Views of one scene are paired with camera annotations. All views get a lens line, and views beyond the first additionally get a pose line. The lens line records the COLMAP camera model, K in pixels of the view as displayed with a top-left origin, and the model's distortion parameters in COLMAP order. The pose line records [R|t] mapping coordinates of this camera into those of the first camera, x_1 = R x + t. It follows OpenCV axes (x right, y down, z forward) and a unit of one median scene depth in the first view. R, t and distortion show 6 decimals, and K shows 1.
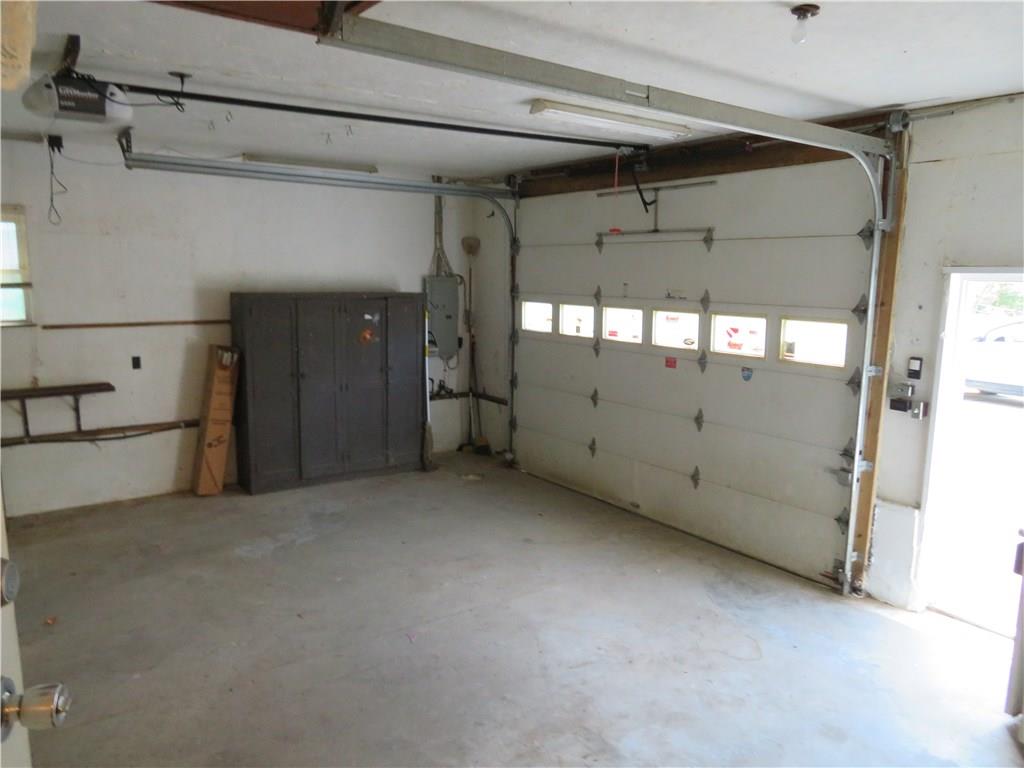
lens RADIAL K [[731.9, 0, 511.5], [0, 731.9, 383.6], [0, 0, 1]] dist [-0.008713, -0.001896]
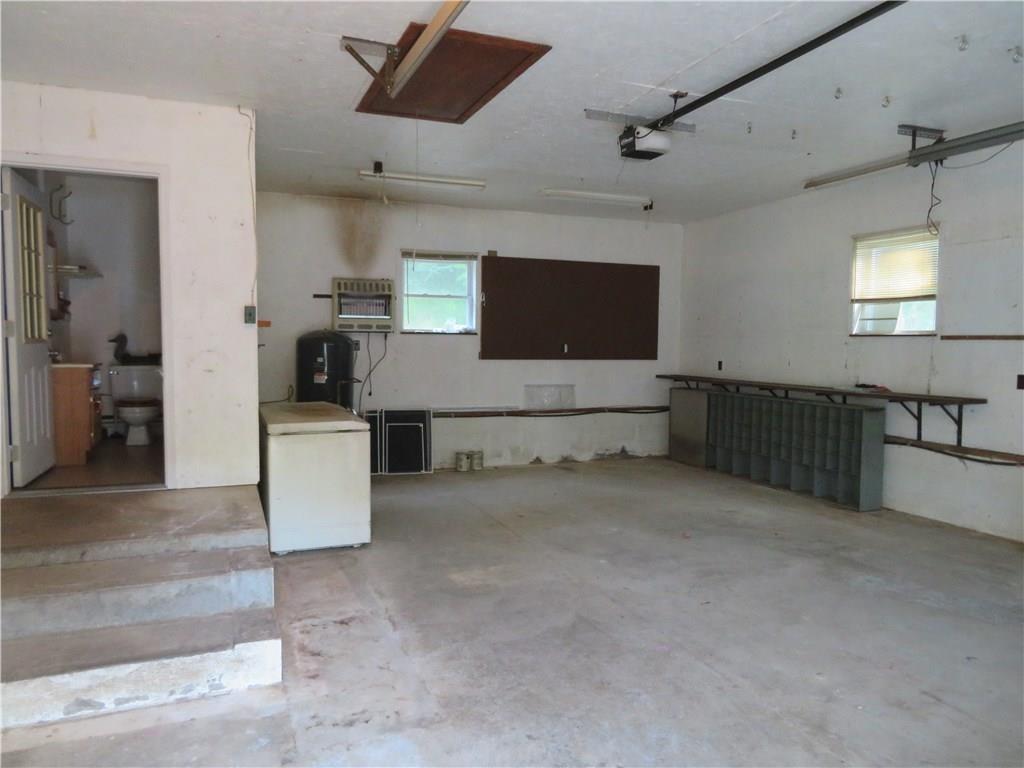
lens RADIAL K [[731.9, 0, 511.4], [0, 731.9, 385.1], [0, 0, 1]] dist [-0.008713, -0.001896]
pose [[-0.229983, 0.048792, -0.971971, 0.497300], [-0.157777, 0.983660, 0.086711, -0.005250], [0.960320, 0.173296, -0.218527, 0.654367]]
